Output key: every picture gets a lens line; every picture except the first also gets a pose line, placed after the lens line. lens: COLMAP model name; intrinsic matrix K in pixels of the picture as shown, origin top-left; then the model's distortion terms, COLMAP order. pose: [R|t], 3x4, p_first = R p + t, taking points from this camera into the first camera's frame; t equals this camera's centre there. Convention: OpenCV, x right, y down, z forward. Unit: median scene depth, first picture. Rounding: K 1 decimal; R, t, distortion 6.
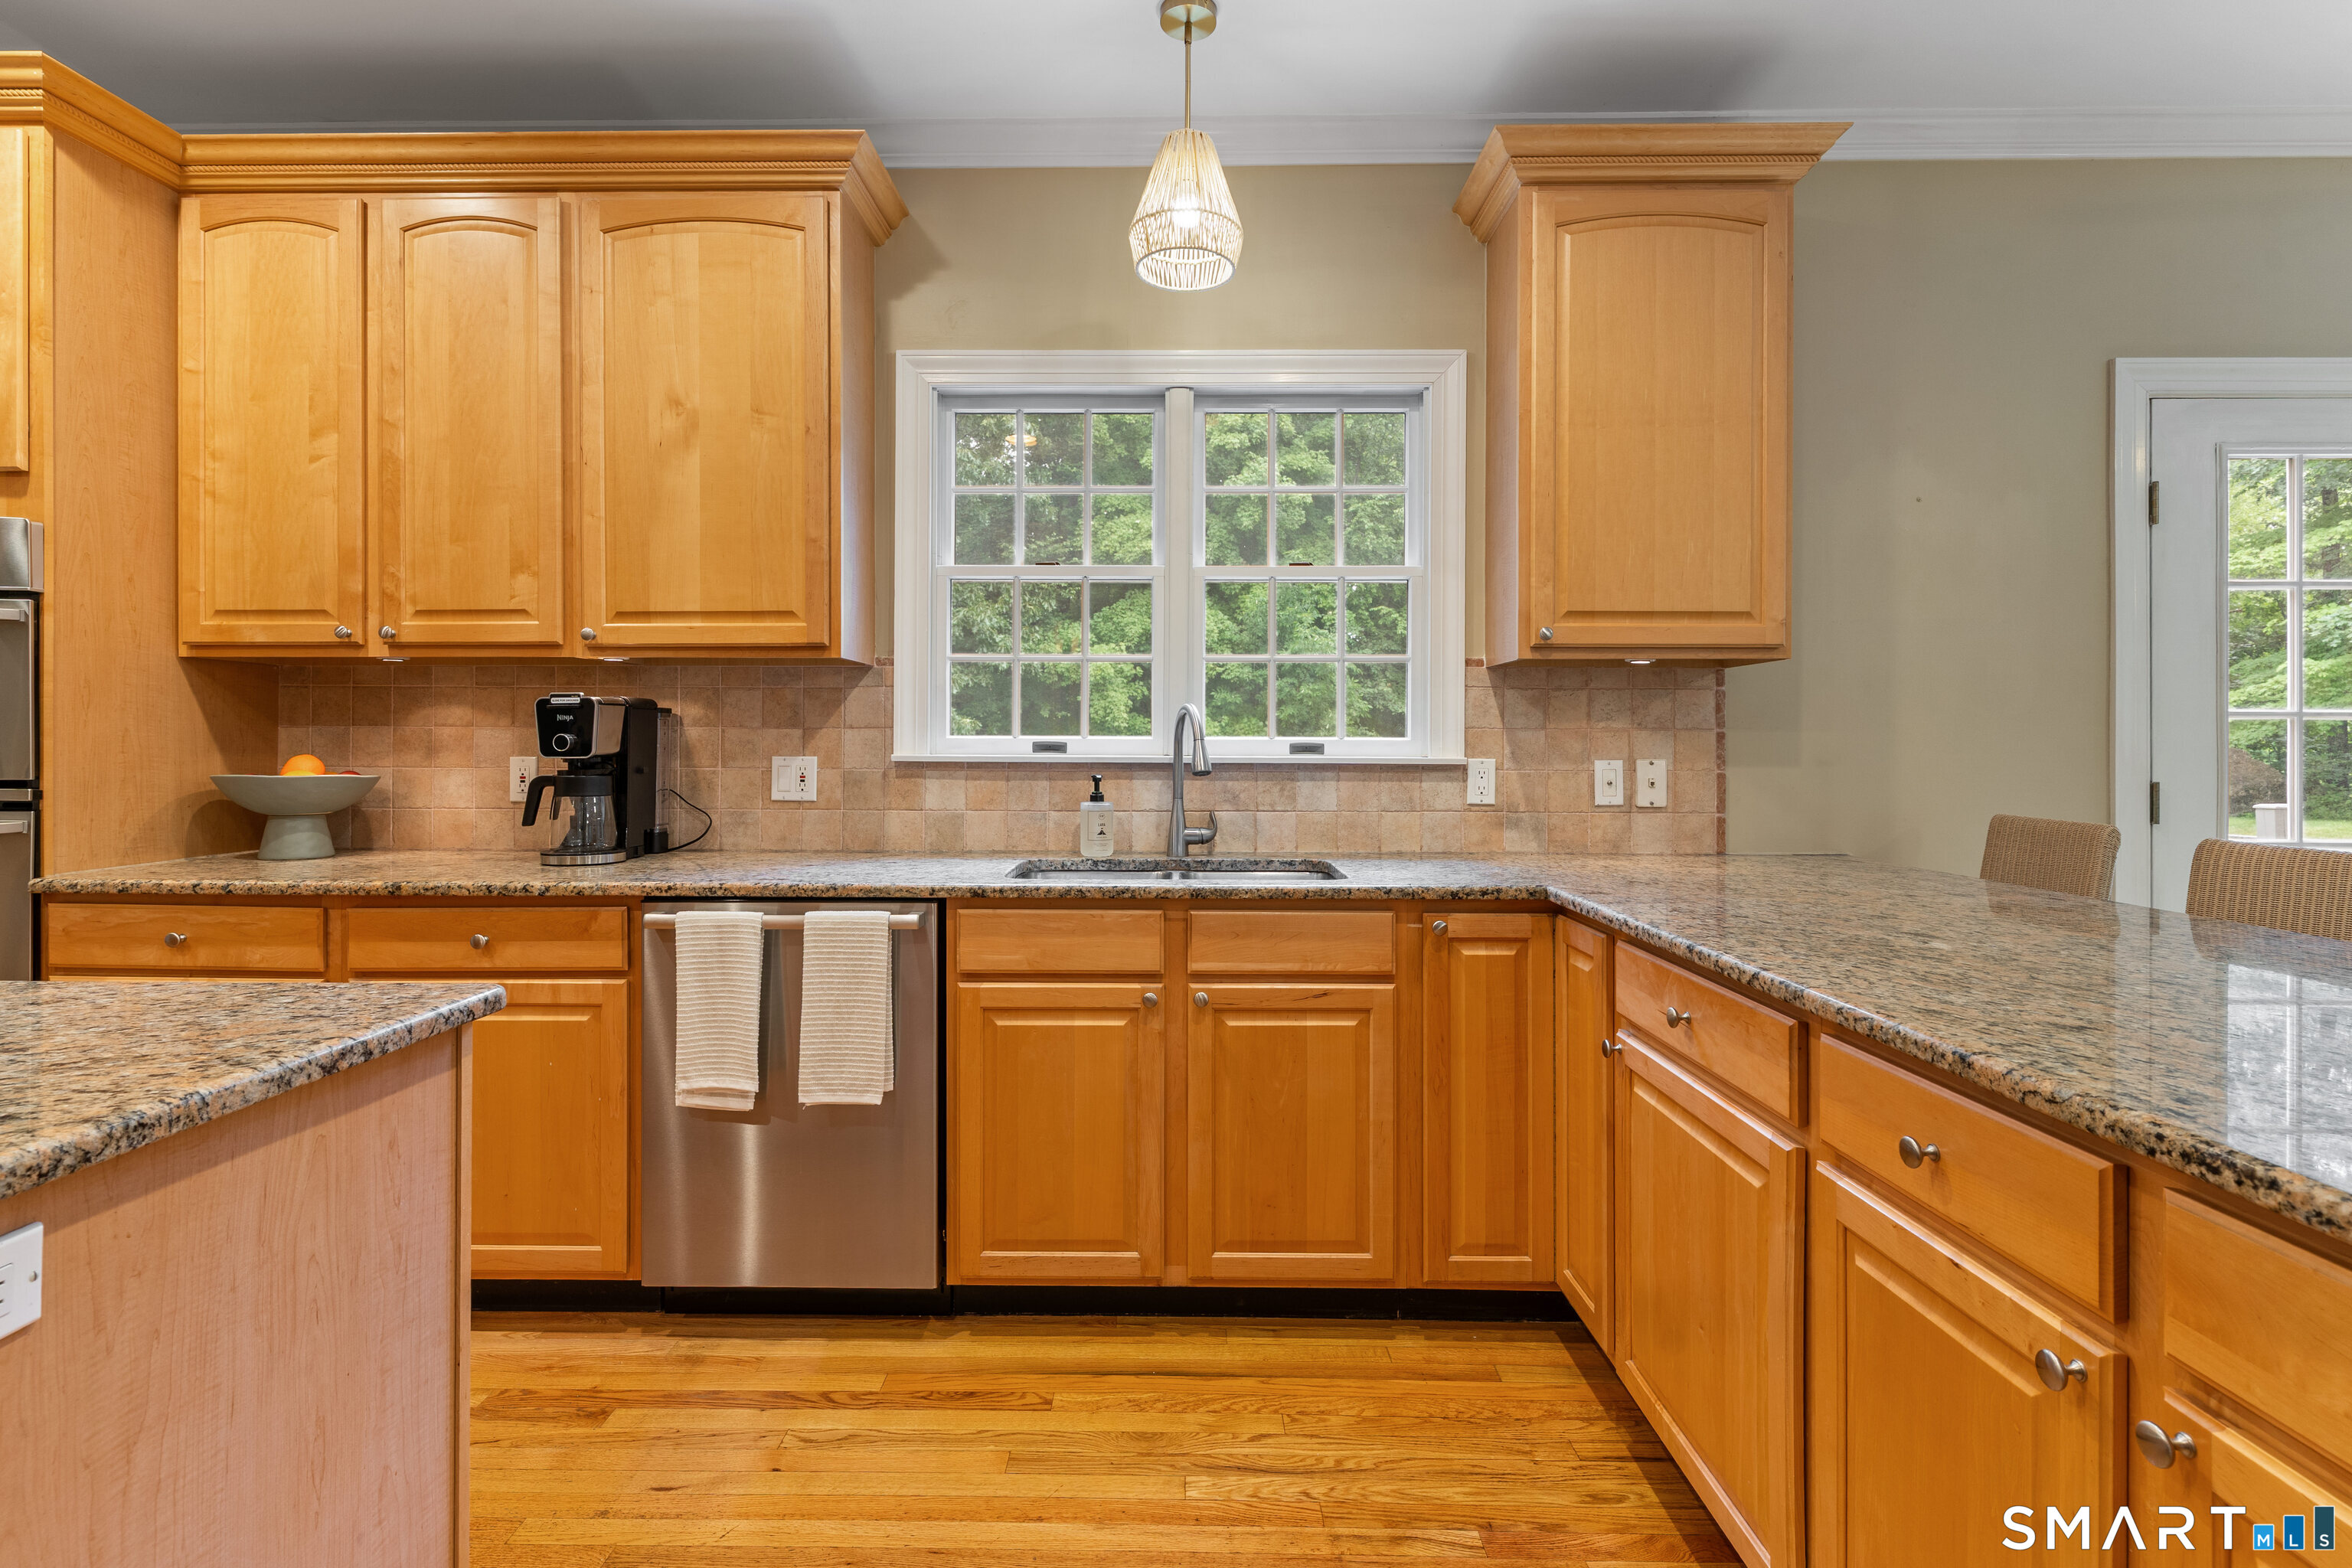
lens RADIAL K [[1134.0, 0, 1170.2], [0, 1134.0, 746.3], [0, 0, 1]] dist [-0.002957, -0.001036]
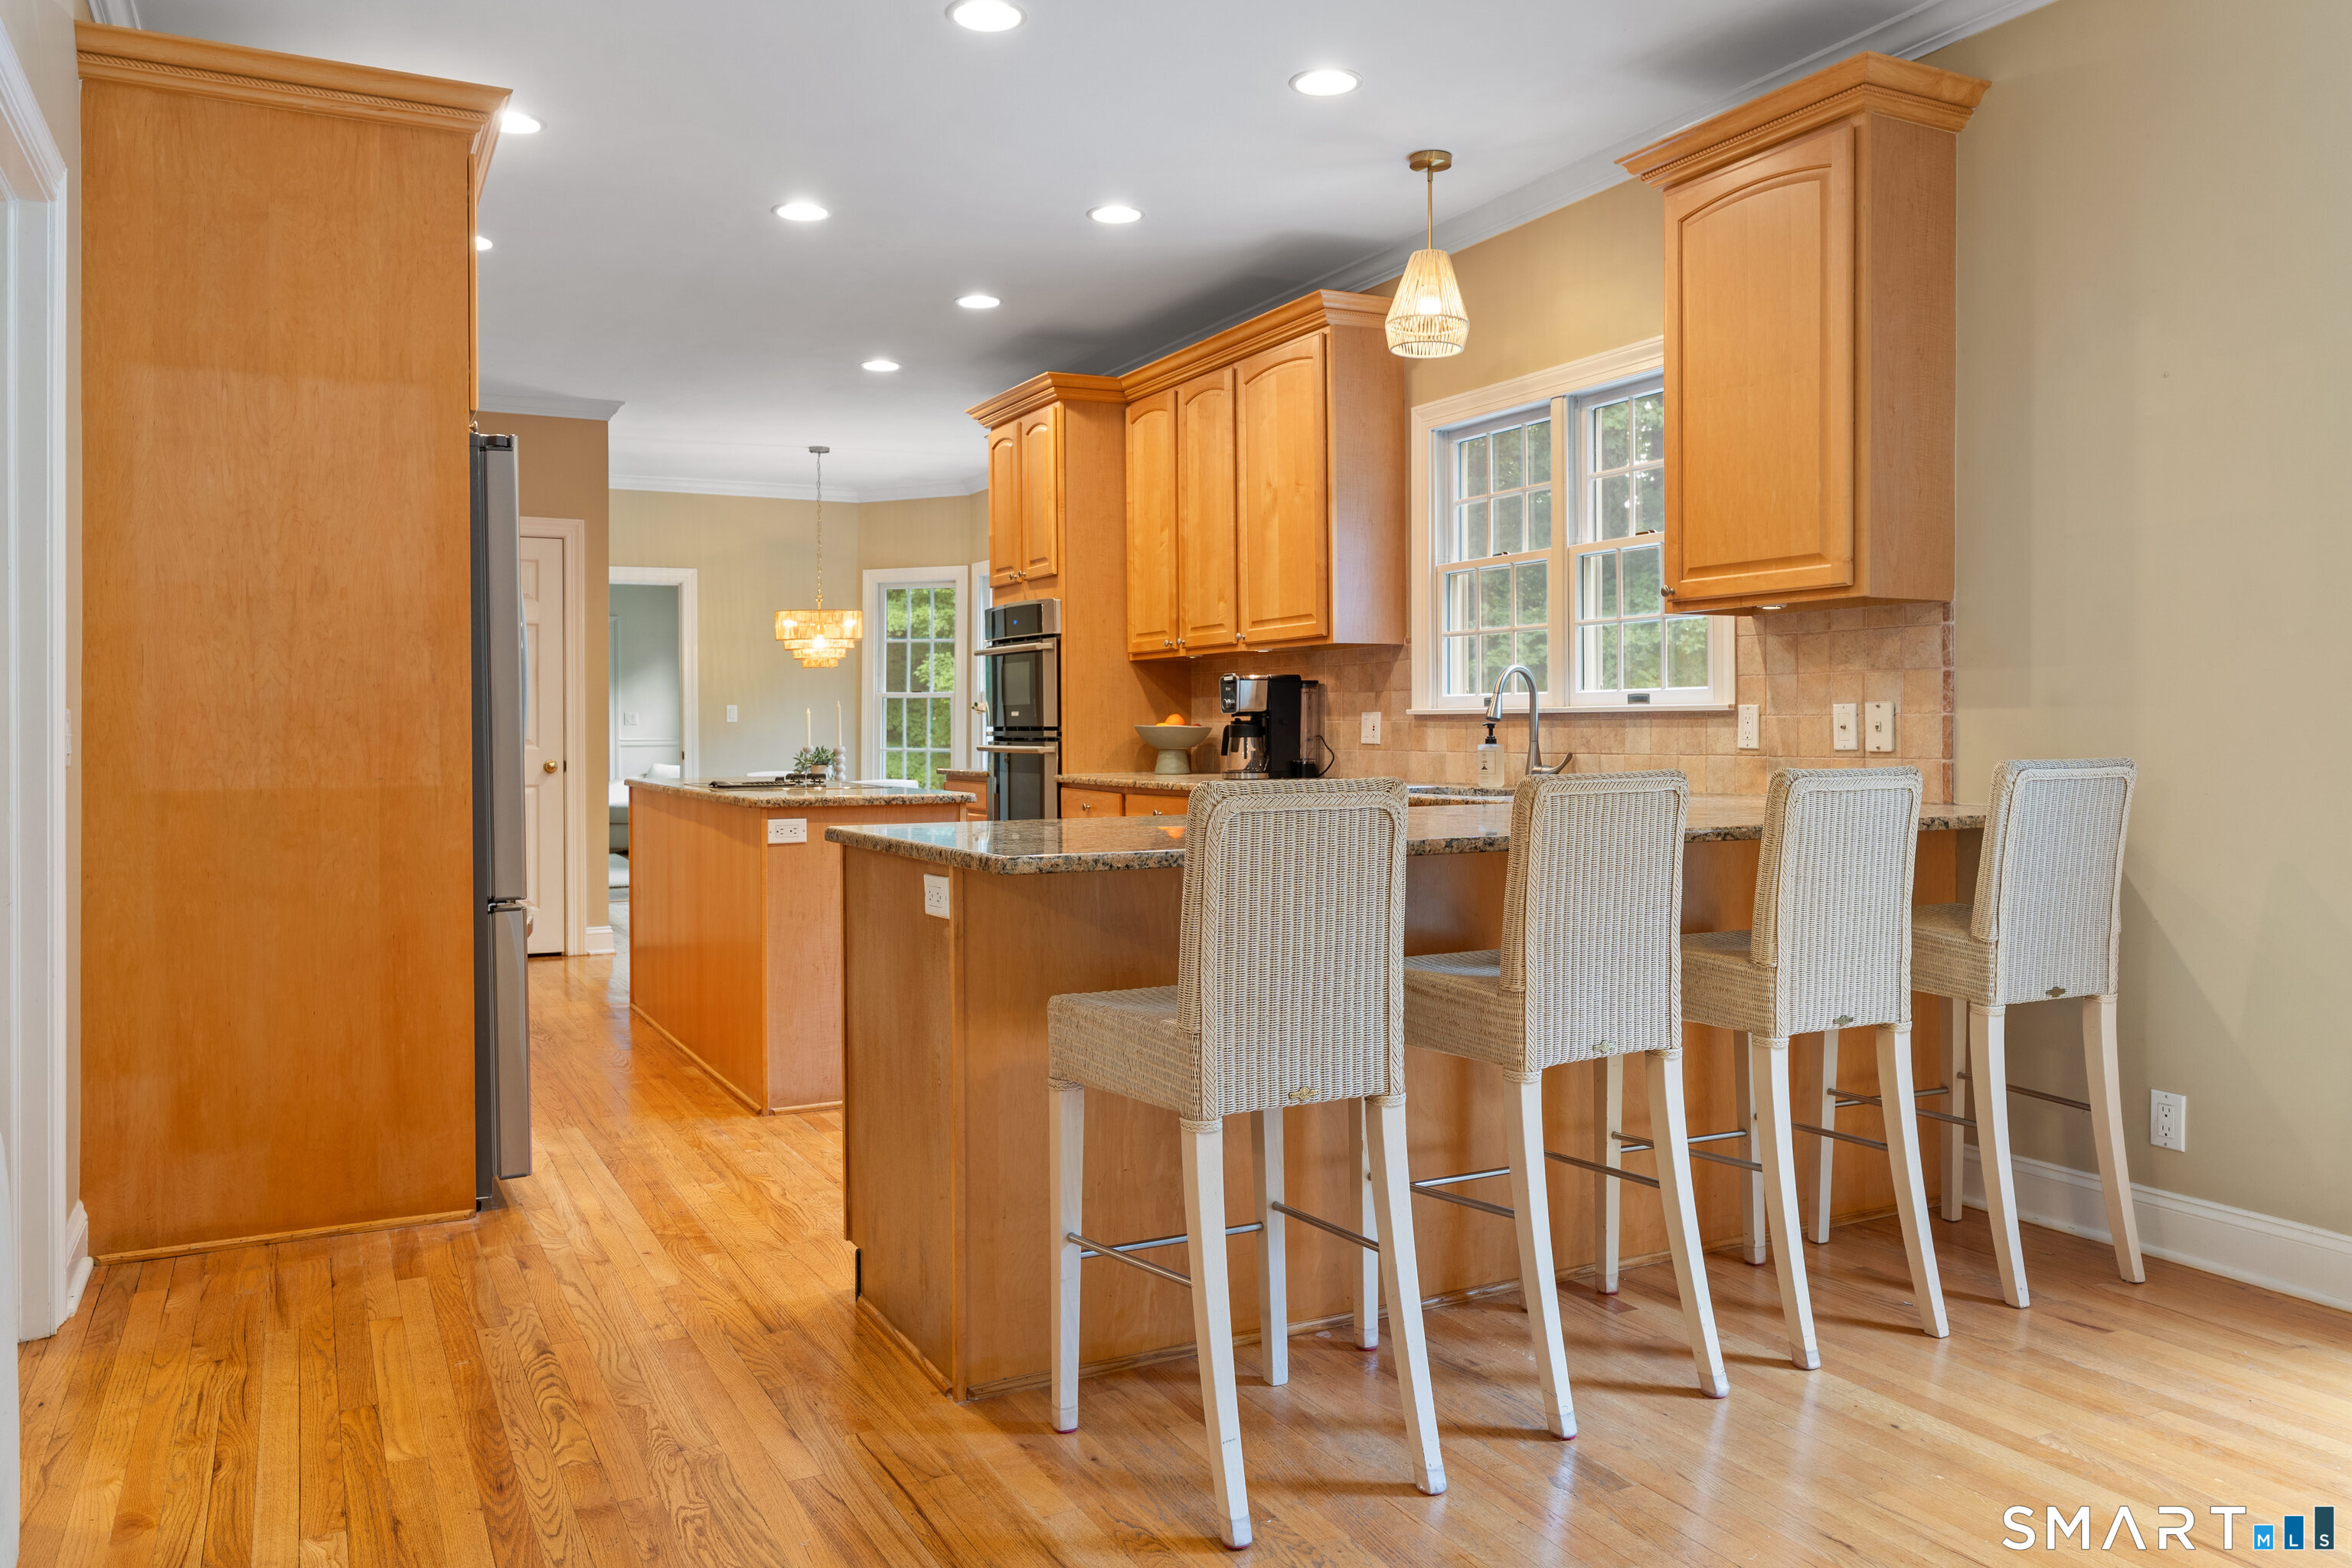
lens RADIAL K [[1679.6, 0, 1168.7], [0, 1679.6, 735.2], [0, 0, 1]] dist [0.001913, -0.000141]
pose [[0.473501, -0.002014, -0.880791, 1.389392], [0.005880, 0.999982, 0.000875, 0.034867], [0.880774, -0.005593, 0.473505, -0.199885]]
